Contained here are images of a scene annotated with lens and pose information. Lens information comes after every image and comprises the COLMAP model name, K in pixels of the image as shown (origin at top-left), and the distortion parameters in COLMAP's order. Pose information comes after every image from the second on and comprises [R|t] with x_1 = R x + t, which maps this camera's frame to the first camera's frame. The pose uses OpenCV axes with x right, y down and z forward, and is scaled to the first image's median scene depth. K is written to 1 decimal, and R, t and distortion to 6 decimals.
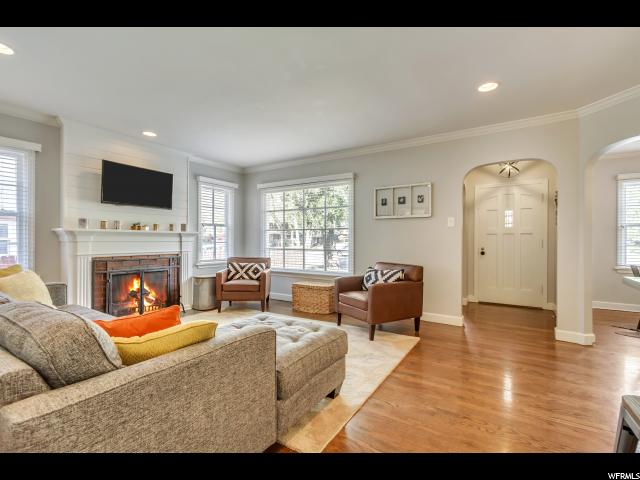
lens RADIAL K [[296.8, 0, 321.0], [0, 296.8, 239.5], [0, 0, 1]] dist [0.006895, -0.003600]
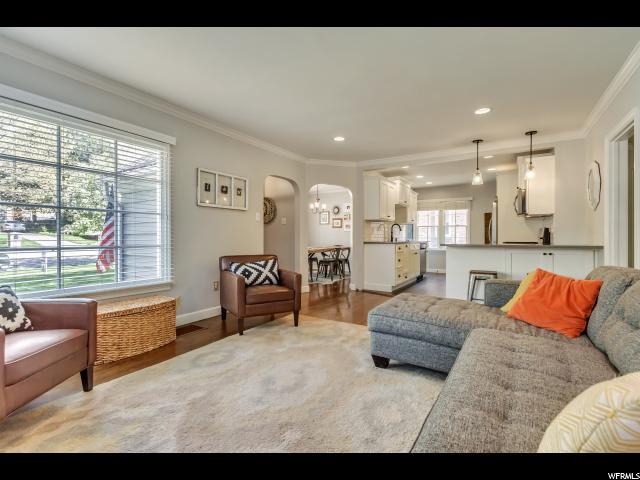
lens RADIAL K [[296.8, 0, 320.8], [0, 296.8, 236.3], [0, 0, 1]] dist [0.006895, -0.003600]
pose [[-0.008370, -0.002657, 0.999961, -0.659992], [-0.004762, 0.999985, 0.002617, 0.012338], [-0.999954, -0.004740, -0.008383, 0.684336]]
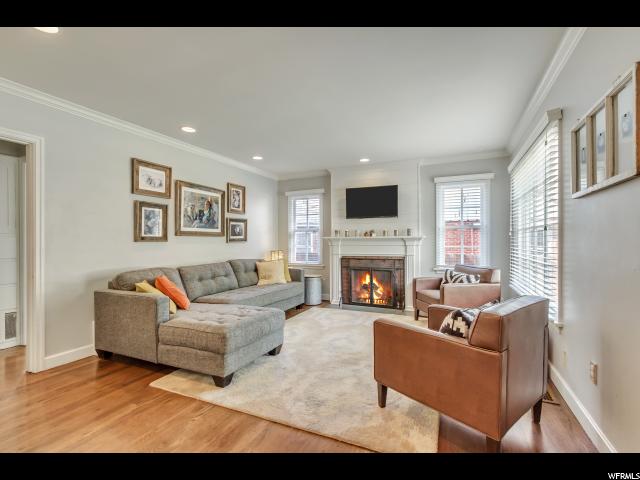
lens RADIAL K [[296.8, 0, 322.0], [0, 296.8, 239.6], [0, 0, 1]] dist [0.006895, -0.003600]
pose [[0.133718, -0.008406, -0.990984, 0.582483], [0.006758, 0.999949, -0.007570, -0.008979], [0.990996, -0.005685, 0.133768, 0.589832]]
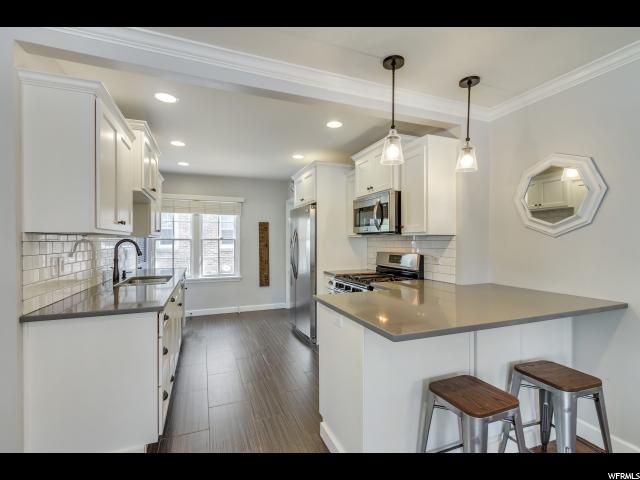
lens RADIAL K [[296.8, 0, 320.8], [0, 296.8, 241.9], [0, 0, 1]] dist [0.006895, -0.003600]
pose [[-0.810895, -0.004703, 0.585173, 0.193051], [-0.003251, 0.999988, 0.003532, -0.051192], [-0.585182, 0.000962, -0.810901, 0.554756]]
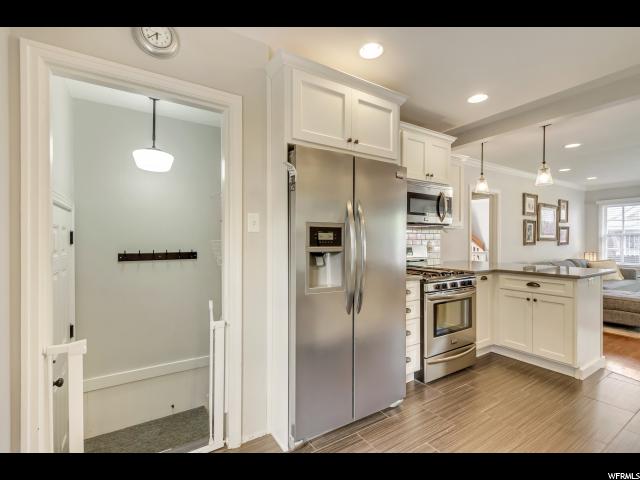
lens RADIAL K [[296.8, 0, 322.1], [0, 296.8, 237.9], [0, 0, 1]] dist [0.006895, -0.003600]
pose [[-0.426924, -0.007750, -0.904254, 1.242189], [-0.002105, 0.999969, -0.007576, -0.032302], [0.904285, -0.001331, -0.426927, -0.040086]]
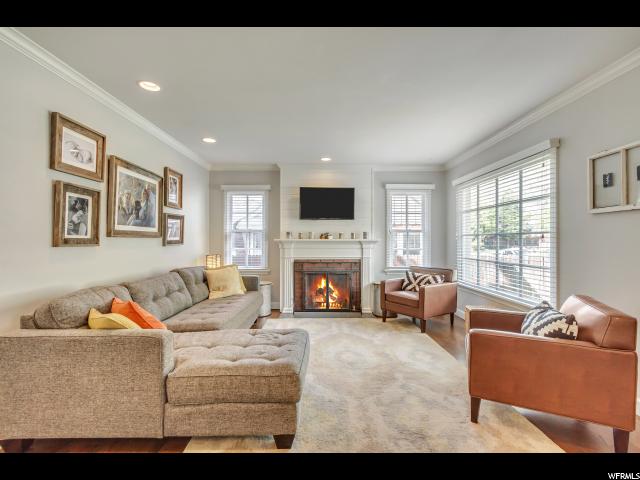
lens RADIAL K [[296.8, 0, 321.3], [0, 296.8, 238.4], [0, 0, 1]] dist [0.006895, -0.003600]
pose [[0.541071, -0.008218, -0.840937, 0.381878], [0.001726, 0.999961, -0.008661, -0.021742], [0.840975, 0.003235, 0.541064, 0.303718]]
